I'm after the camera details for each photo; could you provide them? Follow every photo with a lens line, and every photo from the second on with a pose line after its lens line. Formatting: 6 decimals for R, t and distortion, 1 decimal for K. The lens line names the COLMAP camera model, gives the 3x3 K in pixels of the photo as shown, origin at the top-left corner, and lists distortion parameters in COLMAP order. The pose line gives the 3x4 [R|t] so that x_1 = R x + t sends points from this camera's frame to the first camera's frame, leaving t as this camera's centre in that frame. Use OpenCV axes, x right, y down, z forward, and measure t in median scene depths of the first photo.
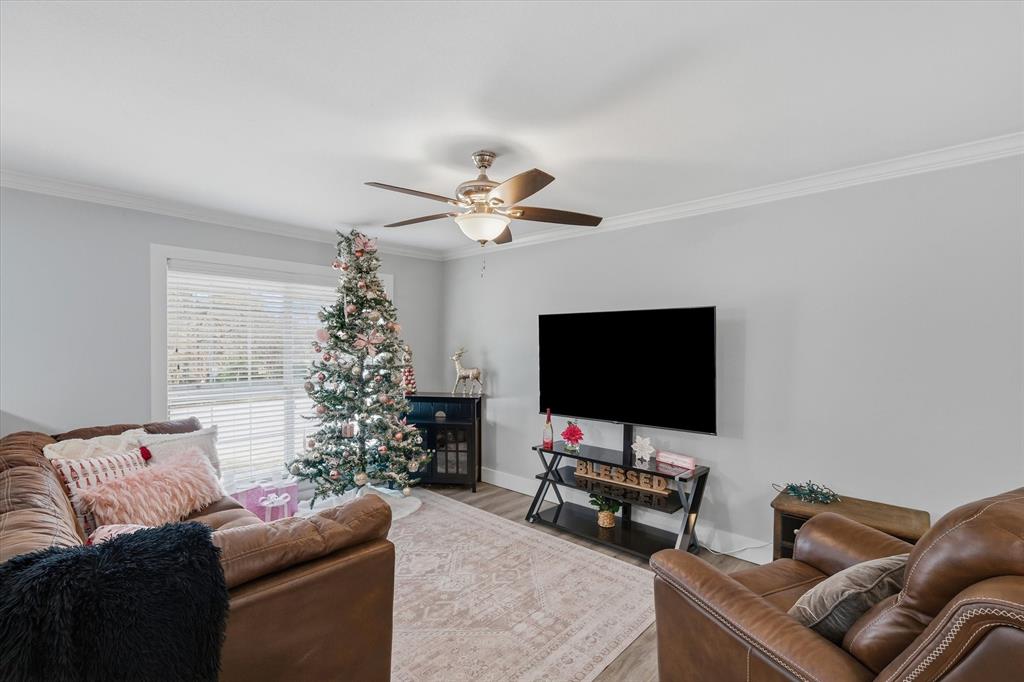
lens RADIAL K [[458.5, 0, 509.7], [0, 458.5, 348.4], [0, 0, 1]] dist [0.000677, 0.000525]
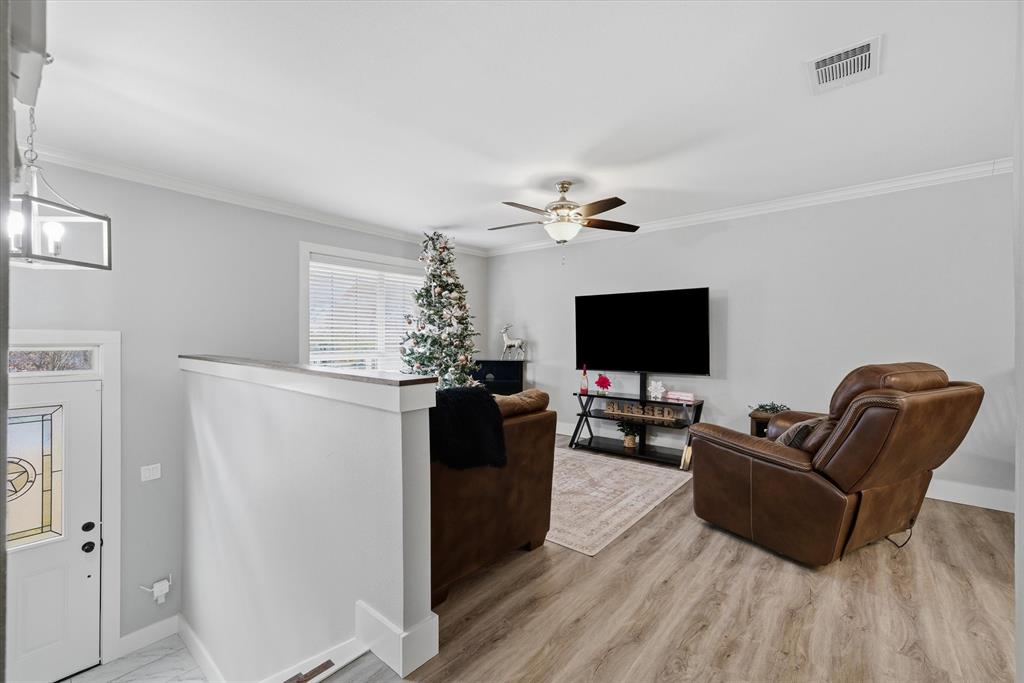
lens RADIAL K [[431.2, 0, 513.0], [0, 431.2, 338.0], [0, 0, 1]] dist [-0.012312, 0.000086]
pose [[0.997964, -0.004798, 0.063597, -0.217583], [0.005525, 0.999921, -0.011261, 0.068599], [-0.063538, 0.011589, 0.997912, -0.272282]]
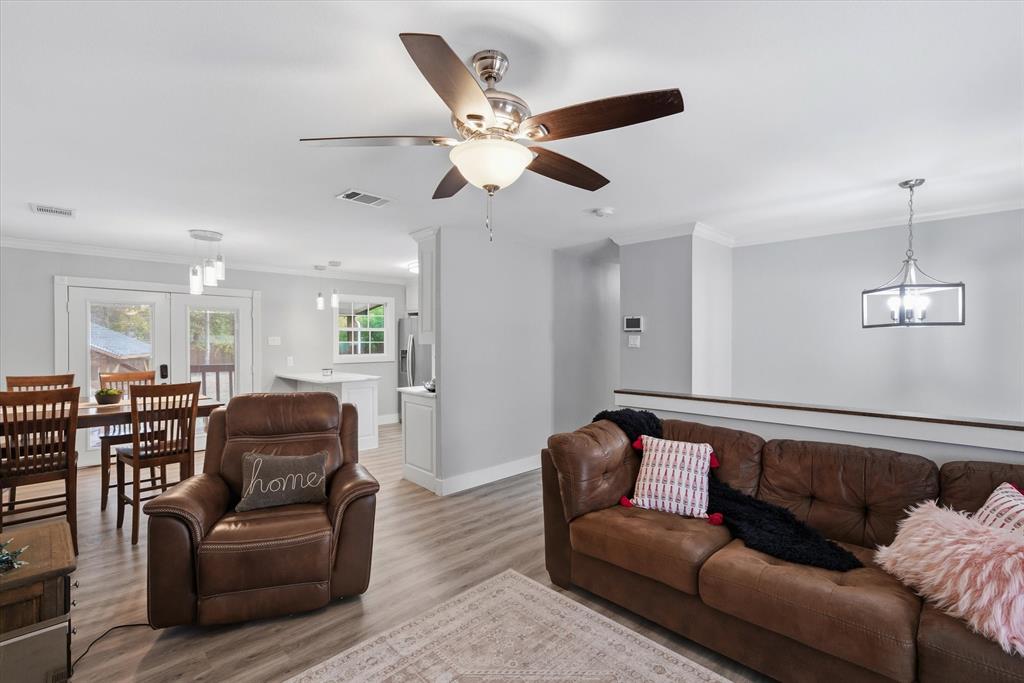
lens RADIAL K [[465.9, 0, 512.9], [0, 465.9, 343.4], [0, 0, 1]] dist [0.002307, 0.000952]
pose [[-0.999510, -0.022100, 0.022159, -0.069001], [-0.021877, 0.999708, 0.010249, -0.008191], [-0.022379, 0.009759, -0.999702, 1.203483]]
